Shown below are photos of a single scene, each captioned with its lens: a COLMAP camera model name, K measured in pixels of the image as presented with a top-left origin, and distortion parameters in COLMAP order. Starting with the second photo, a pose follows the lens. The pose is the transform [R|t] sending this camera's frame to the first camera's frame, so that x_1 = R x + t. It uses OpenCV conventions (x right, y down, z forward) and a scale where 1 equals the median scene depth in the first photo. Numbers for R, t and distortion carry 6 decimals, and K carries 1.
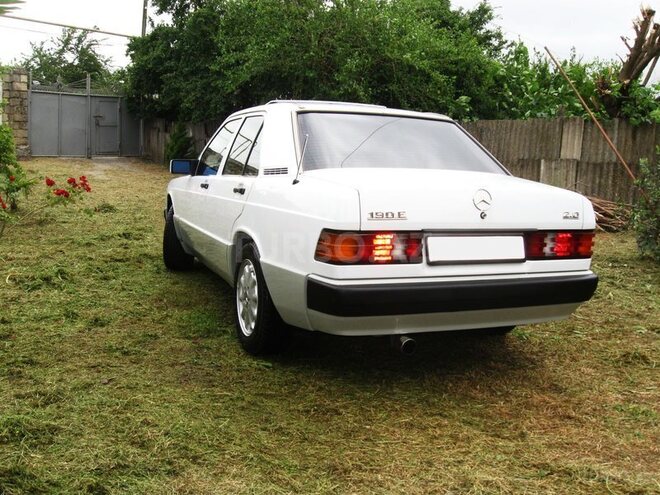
lens RADIAL K [[687.4, 0, 331.1], [0, 687.4, 269.5], [0, 0, 1]] dist [-0.145016, 0.095450]
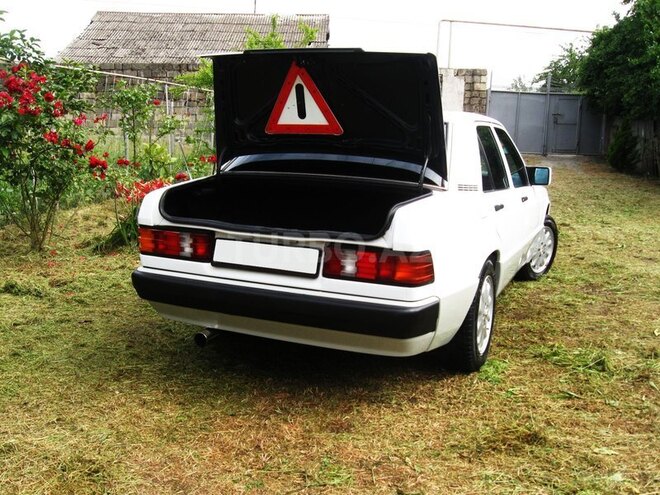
lens RADIAL K [[687.4, 0, 331.1], [0, 687.4, 269.5], [0, 0, 1]] dist [-0.145016, 0.095450]
pose [[0.700623, 0.126888, -0.702159, 0.739733], [-0.123156, 0.990797, 0.056161, -0.059931], [0.702823, 0.047128, 0.709802, 0.284805]]
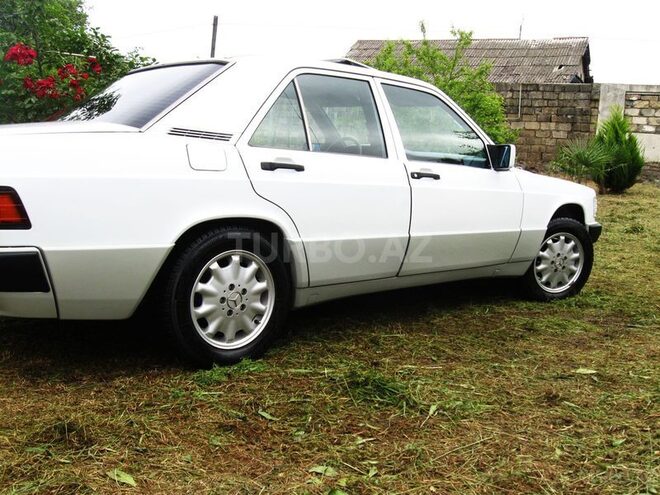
lens RADIAL K [[686.9, 0, 342.3], [0, 686.9, 272.7], [0, 0, 1]] dist [-0.128865, 0.055128]
pose [[0.351784, 0.138031, -0.925849, 0.944472], [-0.188770, 0.979209, 0.074261, -0.076315], [0.916850, 0.148649, 0.370526, 0.902998]]
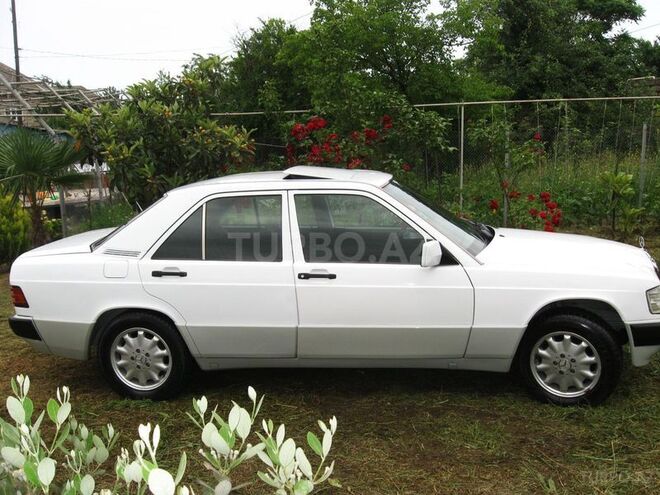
lens RADIAL K [[686.9, 0, 342.3], [0, 686.9, 272.7], [0, 0, 1]] dist [-0.128865, 0.055128]
pose [[-0.485211, 0.165601, -0.858572, 0.999074], [-0.122692, 0.959294, 0.254366, -0.416497], [0.865746, 0.228761, -0.445142, 1.781983]]
